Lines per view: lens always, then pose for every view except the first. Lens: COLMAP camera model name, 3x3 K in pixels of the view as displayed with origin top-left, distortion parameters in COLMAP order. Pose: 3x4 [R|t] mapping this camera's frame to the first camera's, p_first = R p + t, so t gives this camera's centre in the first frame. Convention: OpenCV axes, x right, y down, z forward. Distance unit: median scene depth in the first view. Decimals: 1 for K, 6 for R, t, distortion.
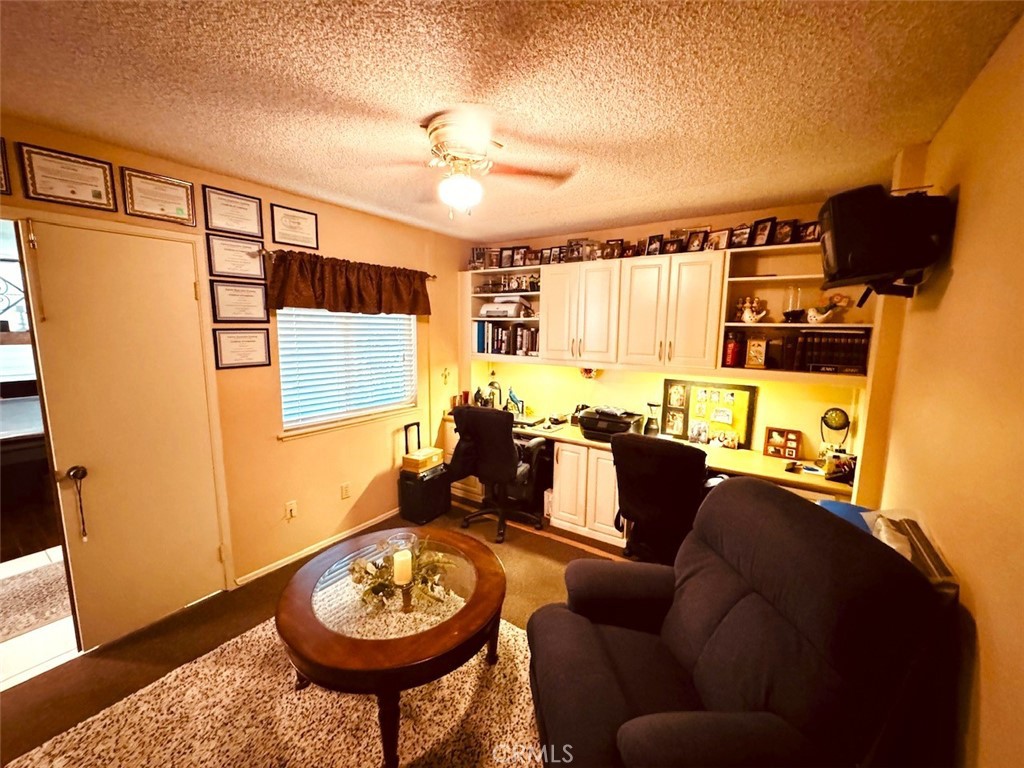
lens RADIAL K [[411.4, 0, 512.6], [0, 411.4, 382.4], [0, 0, 1]] dist [-0.001893, -0.000087]
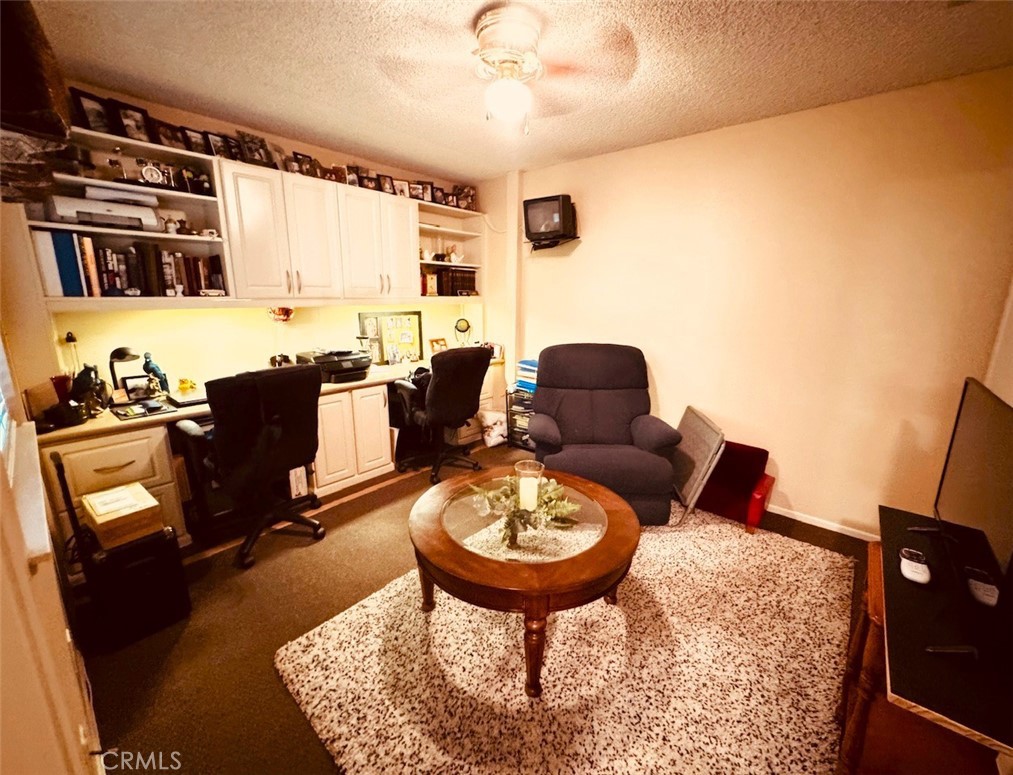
lens RADIAL K [[418.1, 0, 506.3], [0, 418.1, 387.1], [0, 0, 1]] dist [-0.004378, -0.000573]
pose [[0.103119, -0.229861, 0.967745, -0.676418], [0.126336, 0.968079, 0.216478, -0.008146], [-0.986613, 0.099938, 0.128867, 0.517157]]
